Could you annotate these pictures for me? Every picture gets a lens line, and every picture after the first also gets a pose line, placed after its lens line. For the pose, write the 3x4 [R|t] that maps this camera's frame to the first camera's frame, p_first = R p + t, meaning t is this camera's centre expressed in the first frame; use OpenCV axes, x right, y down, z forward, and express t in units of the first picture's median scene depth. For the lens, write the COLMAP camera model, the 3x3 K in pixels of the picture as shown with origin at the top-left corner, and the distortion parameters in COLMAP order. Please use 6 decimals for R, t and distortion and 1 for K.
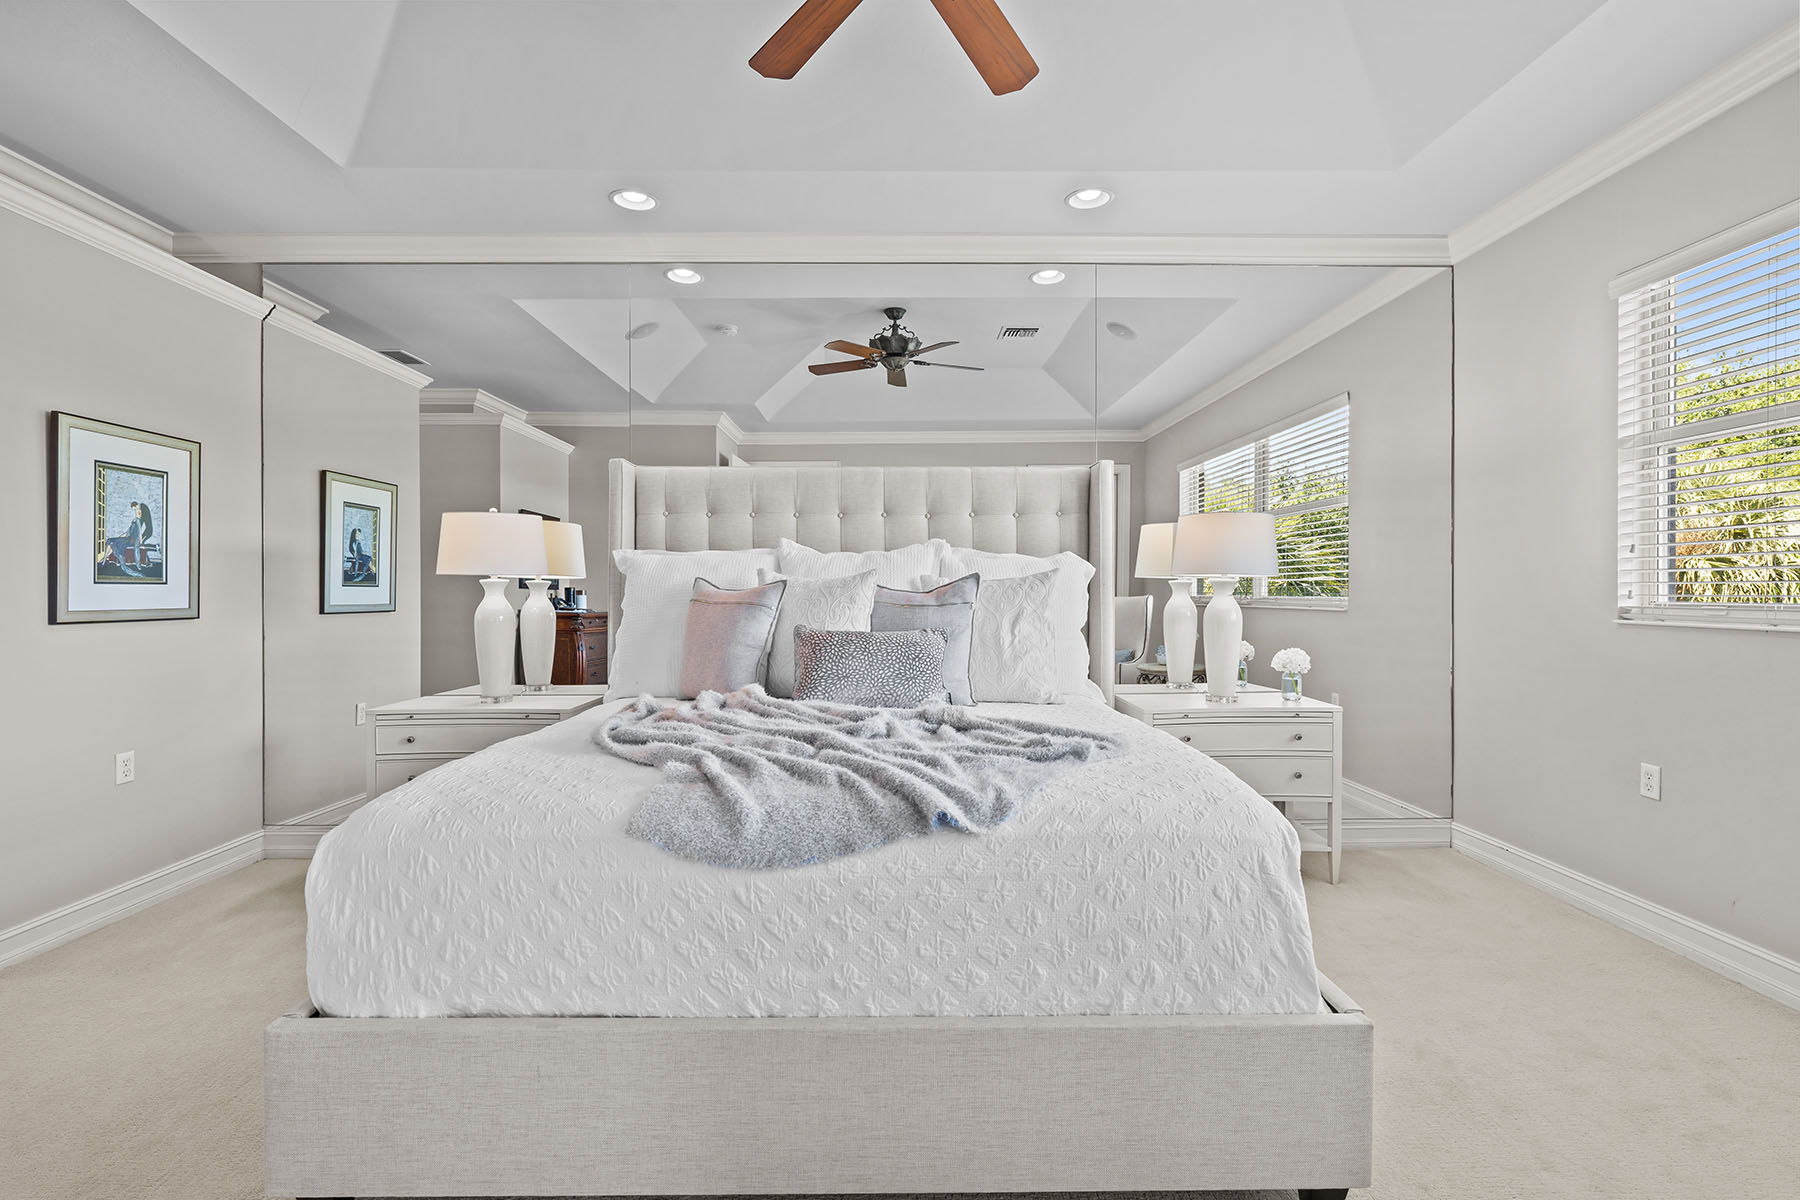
lens RADIAL K [[796.2, 0, 900.0], [0, 796.2, 600.0], [0, 0, 1]] dist [-0.006159, 0.000850]
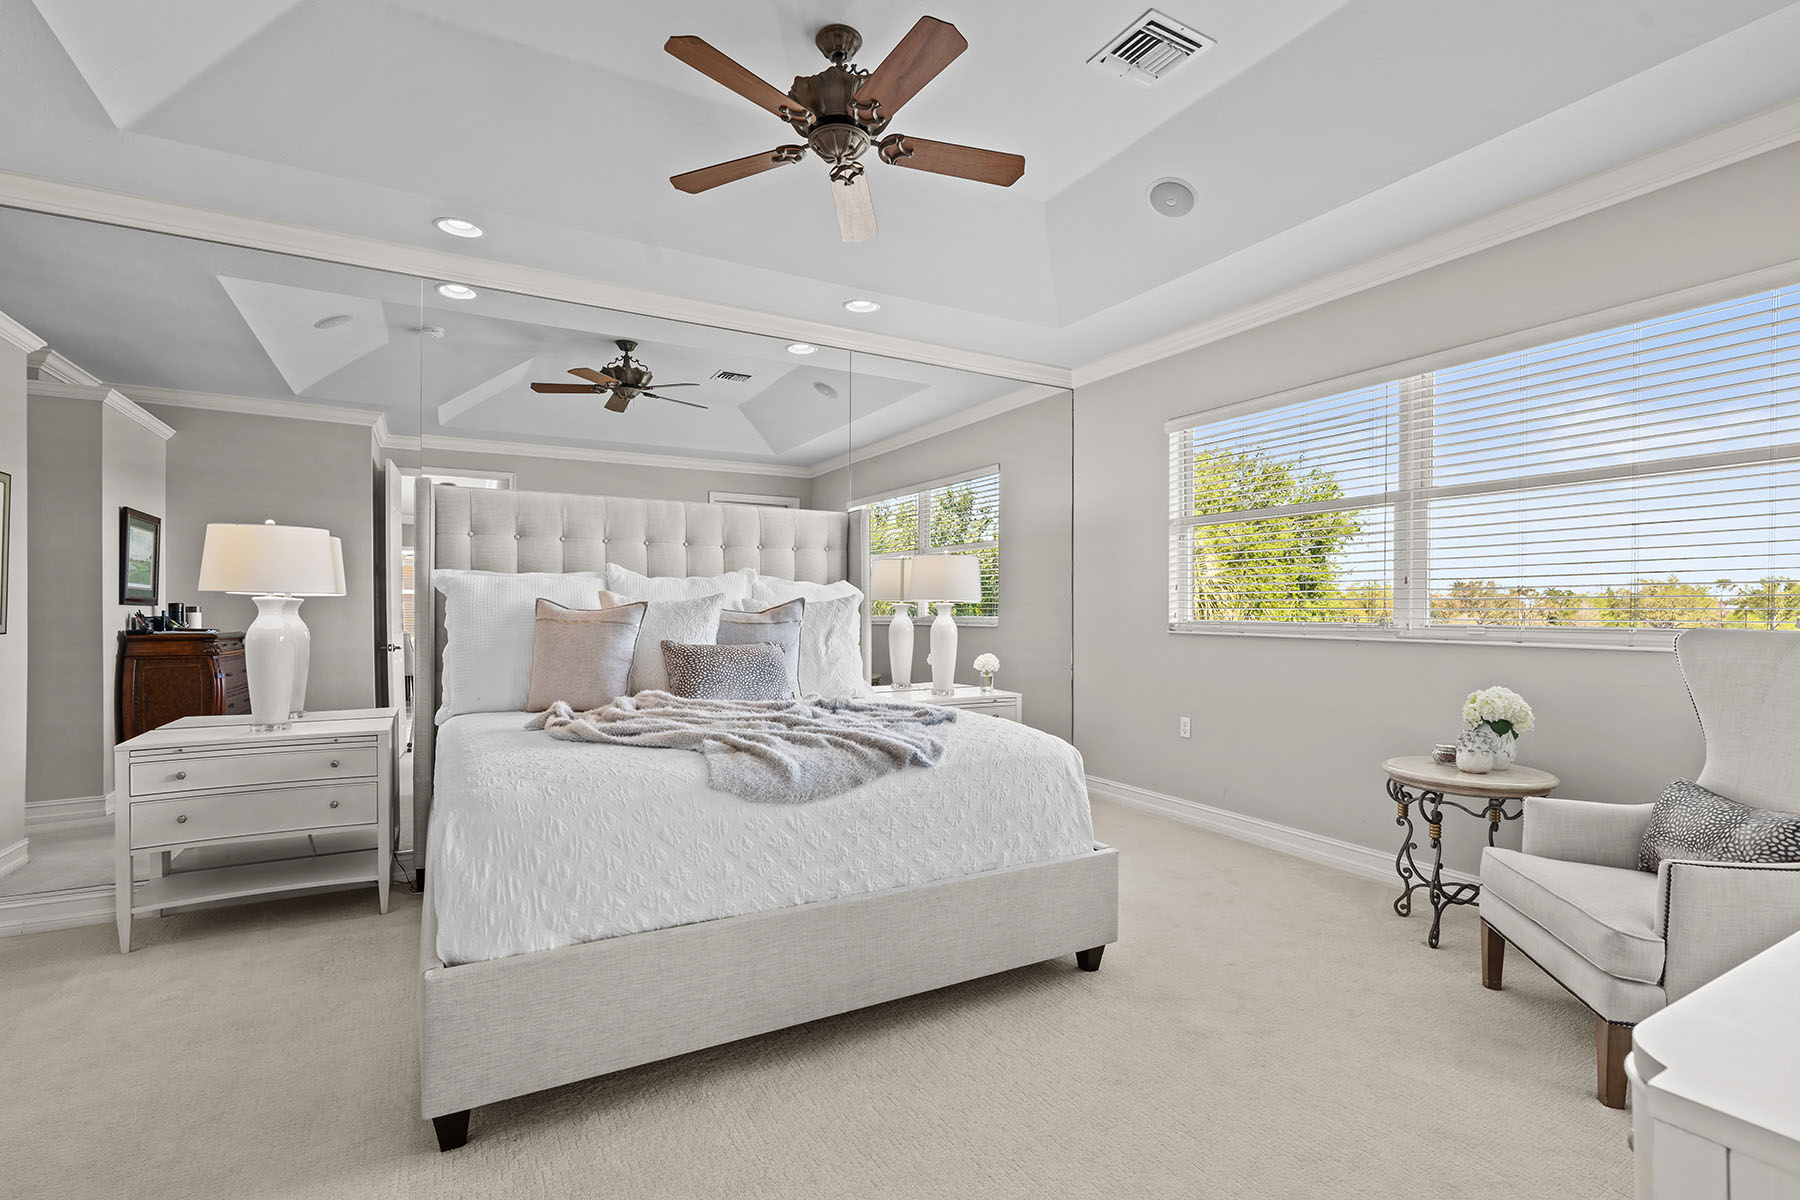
lens RADIAL K [[820.1, 0, 891.2], [0, 820.1, 618.3], [0, 0, 1]] dist [-0.004877, -0.000089]
pose [[0.881536, -0.000521, 0.472116, -0.398174], [0.000480, 1.000000, 0.000207, -0.001381], [-0.472116, 0.000045, 0.881536, -0.219793]]
